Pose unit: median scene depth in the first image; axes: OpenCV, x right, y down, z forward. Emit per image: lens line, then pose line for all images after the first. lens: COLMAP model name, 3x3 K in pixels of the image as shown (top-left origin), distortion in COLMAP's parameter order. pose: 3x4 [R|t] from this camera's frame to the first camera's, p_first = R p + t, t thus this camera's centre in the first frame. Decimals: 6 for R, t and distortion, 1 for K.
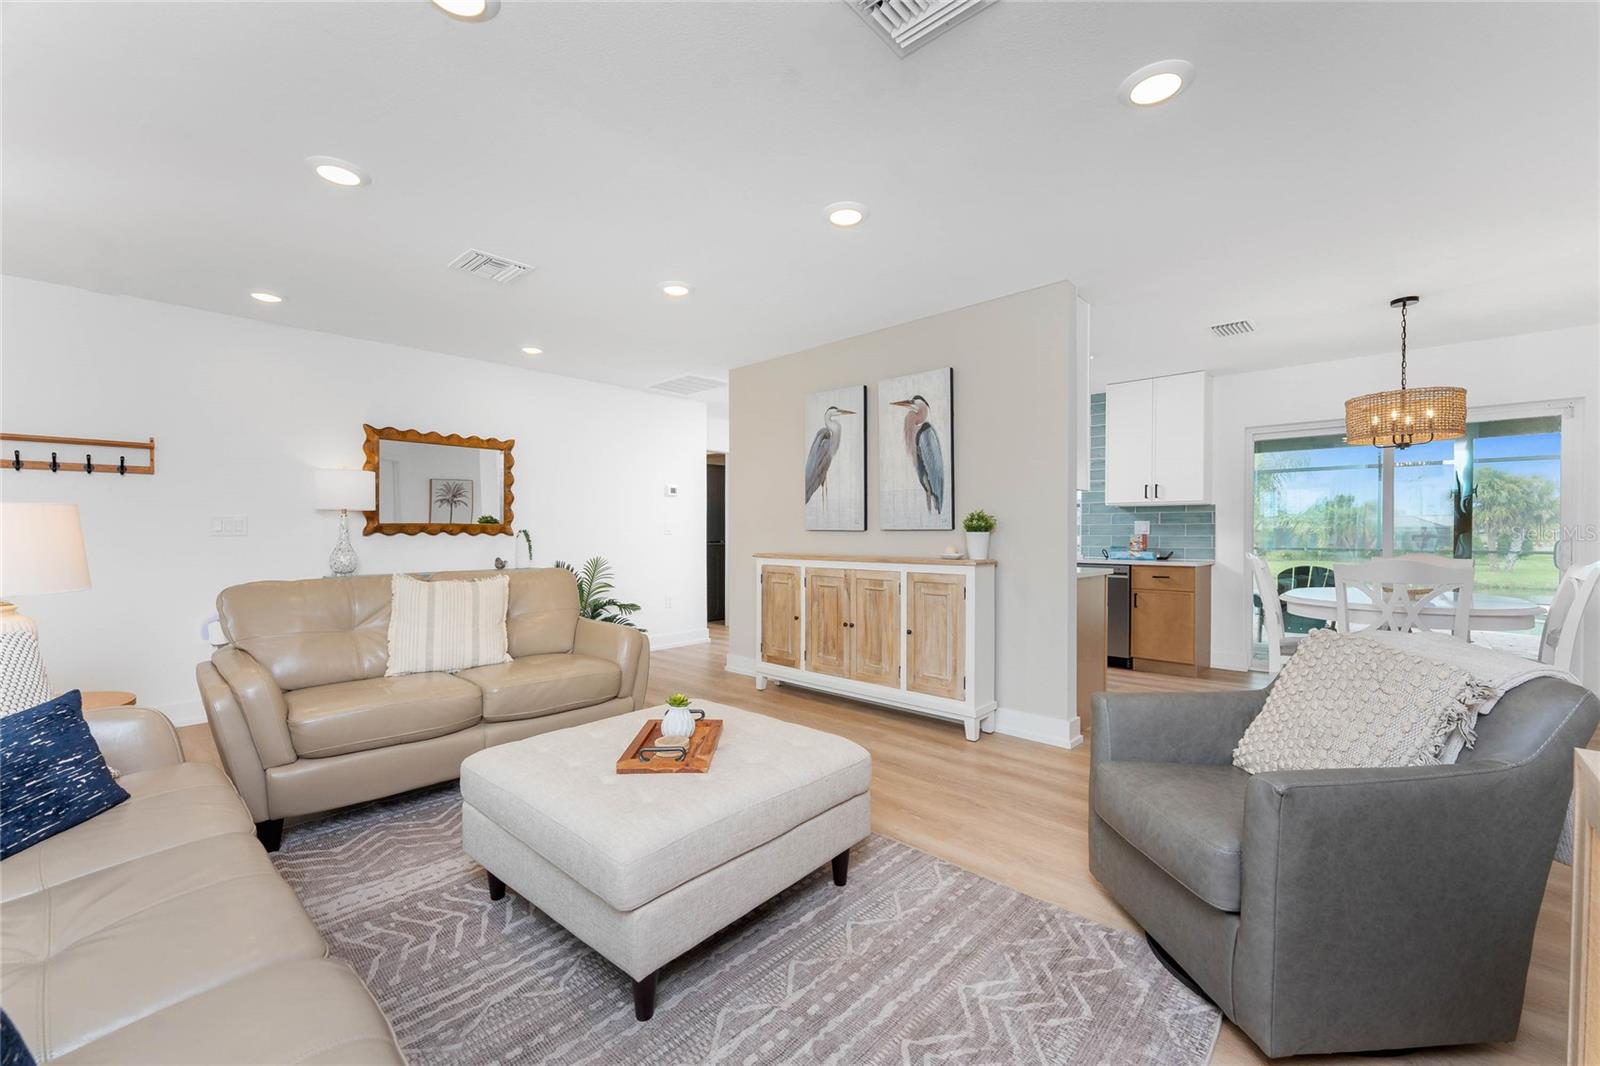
lens RADIAL K [[641.9, 0, 800.2], [0, 641.9, 535.9], [0, 0, 1]] dist [-0.000398, -0.000082]
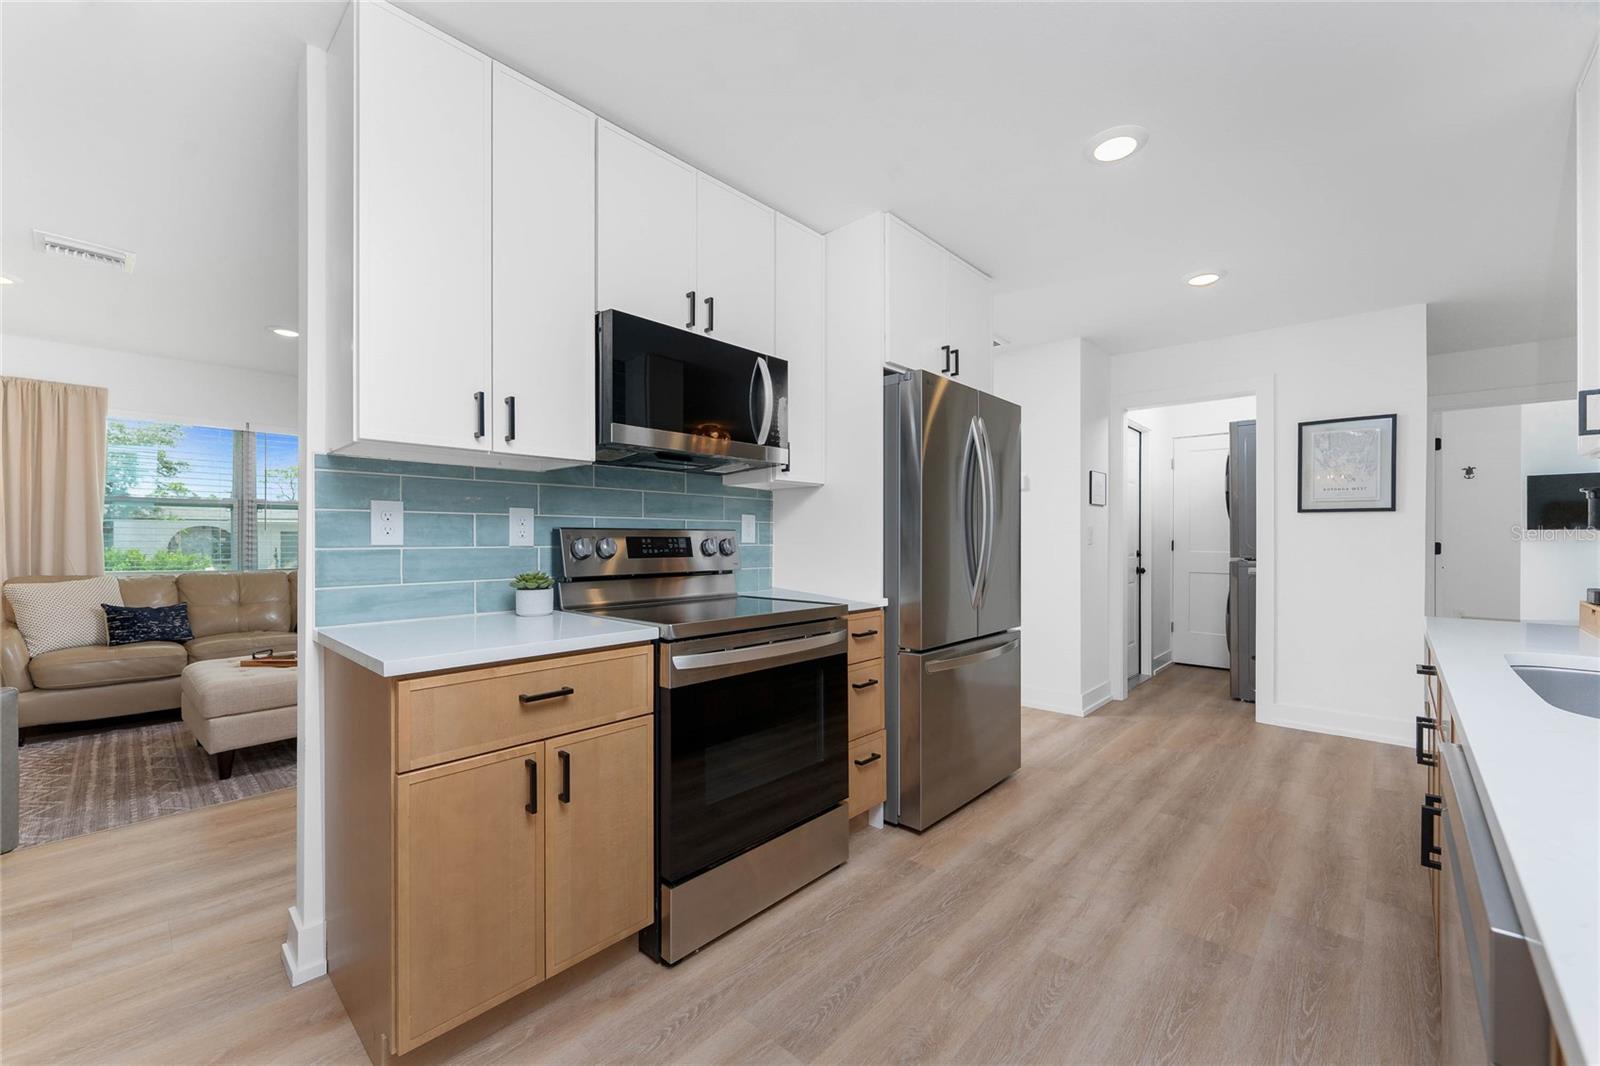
lens RADIAL K [[638.7, 0, 807.5], [0, 638.7, 540.4], [0, 0, 1]] dist [-0.001209, -0.000312]
pose [[0.012065, 0.001783, -0.999926, 0.816793], [-0.007477, 0.999971, 0.001693, -0.010797], [0.999899, 0.007457, 0.012078, 1.223783]]
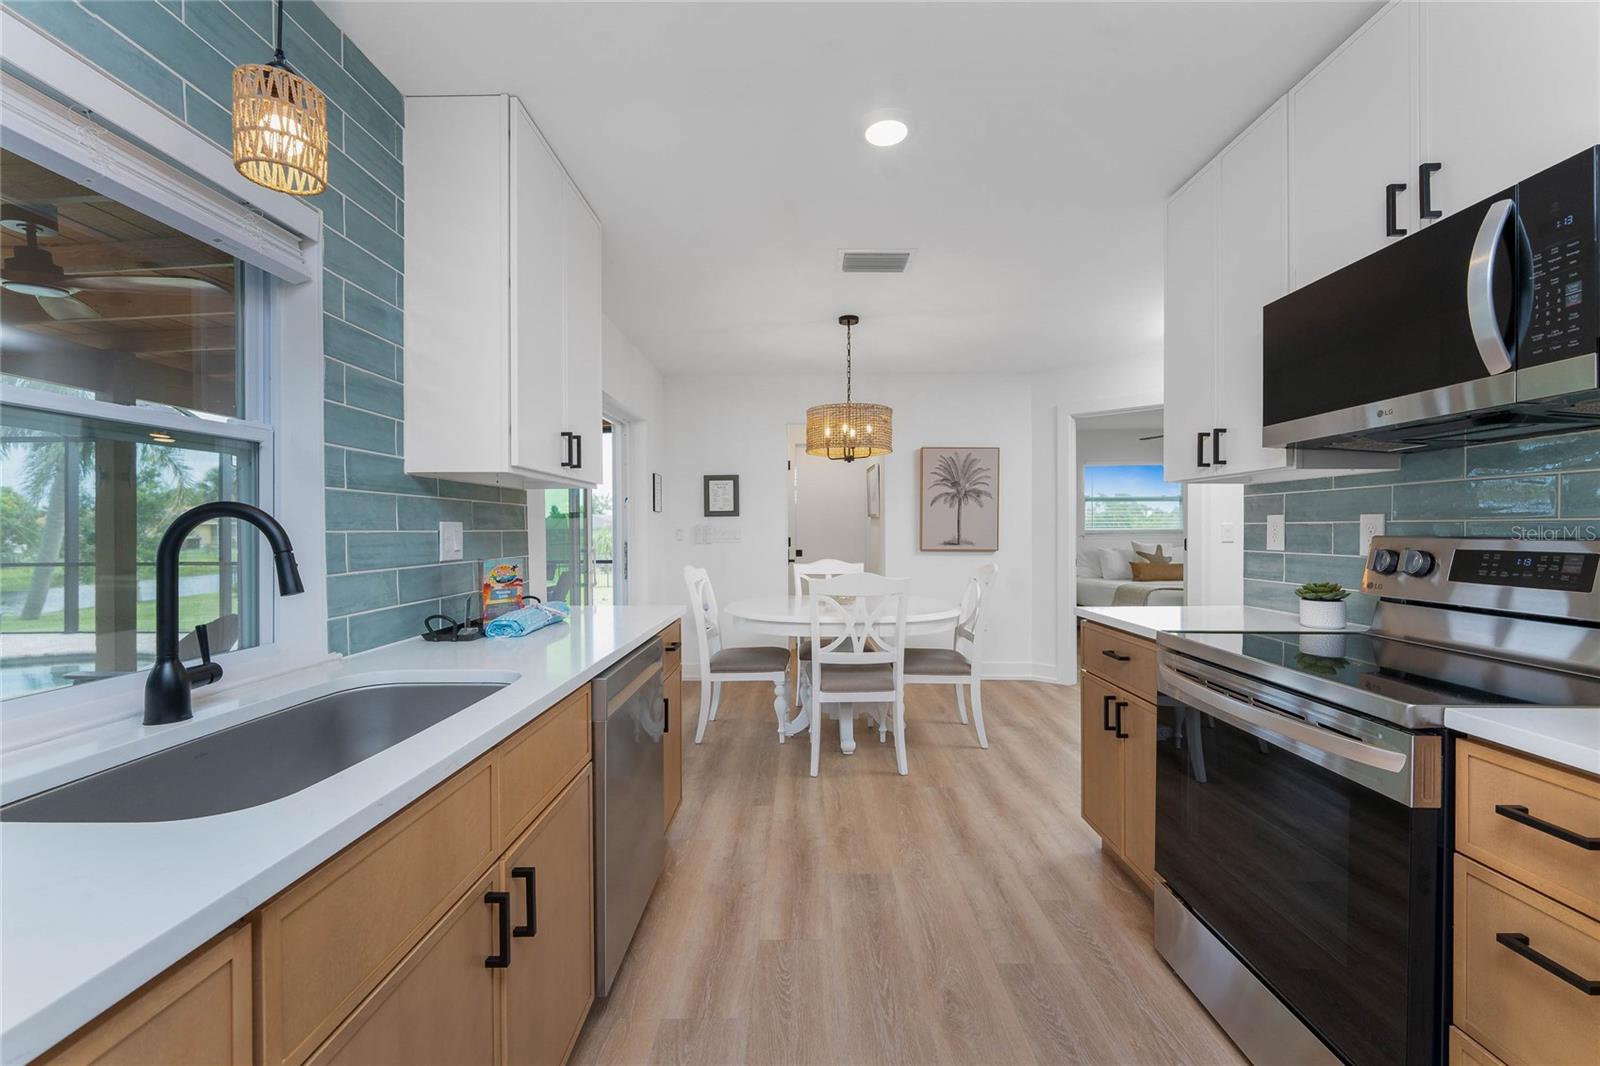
lens RADIAL K [[638.6, 0, 795.2], [0, 638.6, 532.1], [0, 0, 1]] dist [-0.001721, -0.000160]
pose [[-0.670950, -0.001888, 0.741500, 0.214954], [0.007214, 0.999933, 0.009074, -0.029327], [-0.741467, 0.011437, -0.670891, 1.639730]]
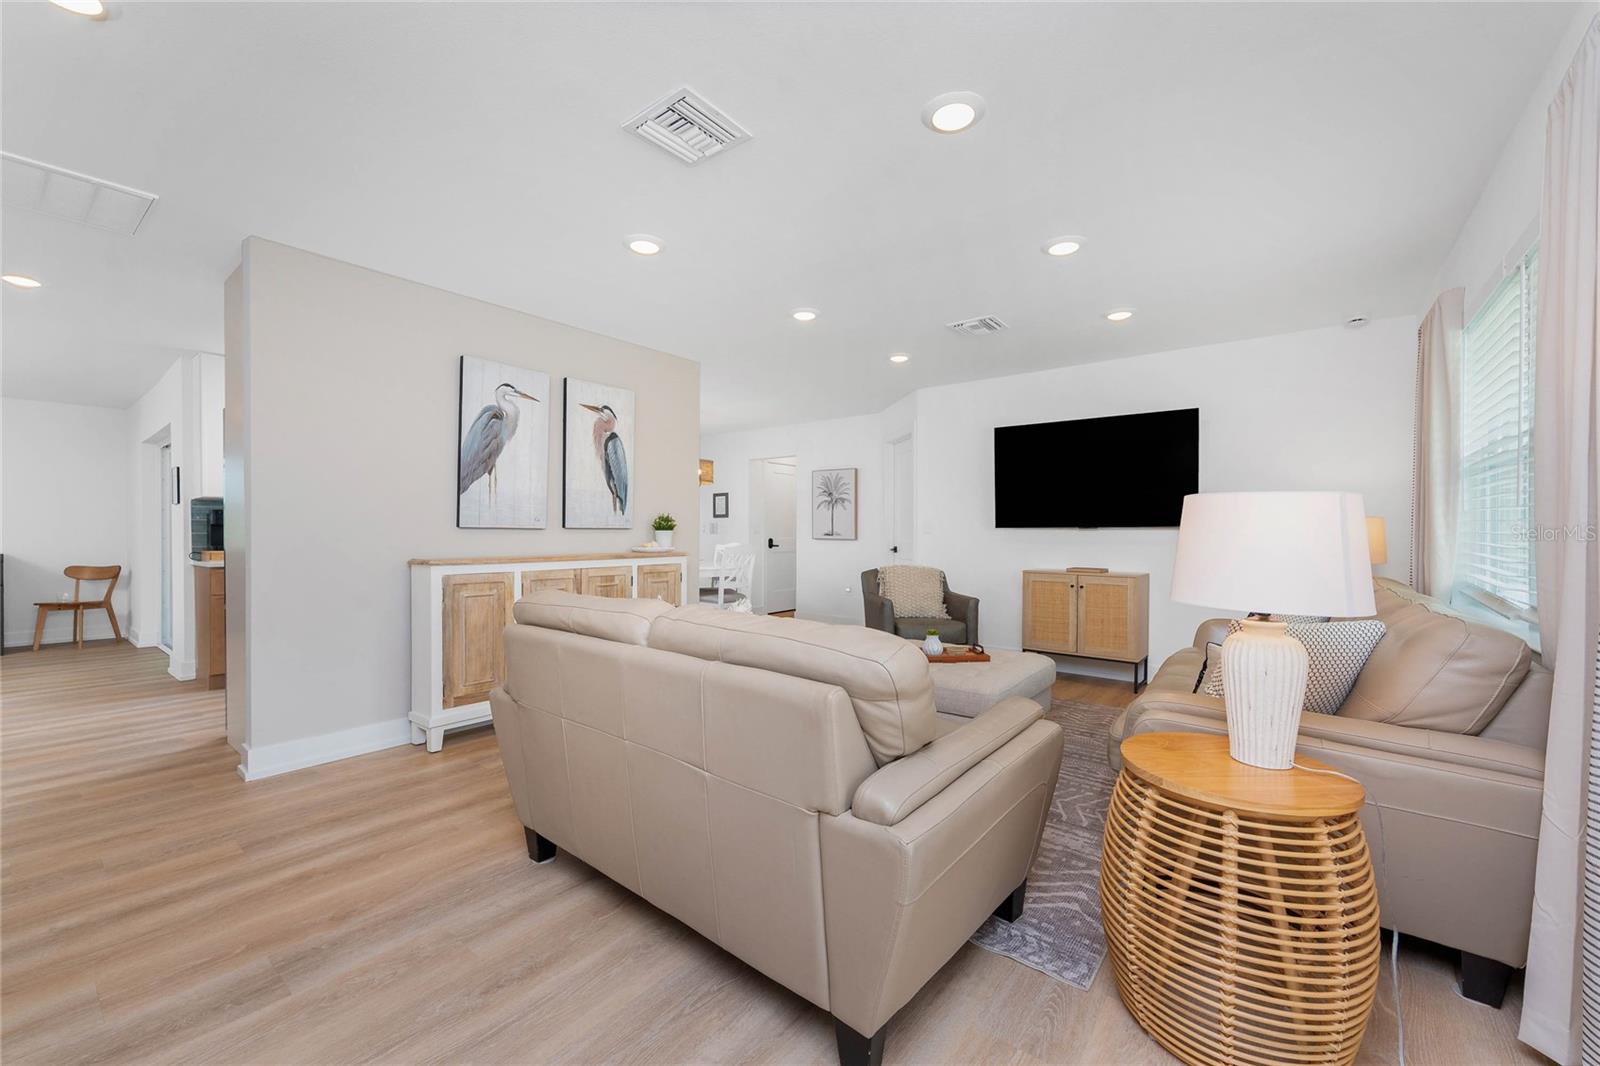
lens RADIAL K [[631.0, 0, 801.5], [0, 631.0, 539.2], [0, 0, 1]] dist [0.000866, -0.000390]
pose [[-0.080975, -0.013314, 0.996627, -0.926739], [0.004015, 0.999898, 0.013683, -0.004585], [-0.996708, 0.005110, -0.080913, 0.762607]]
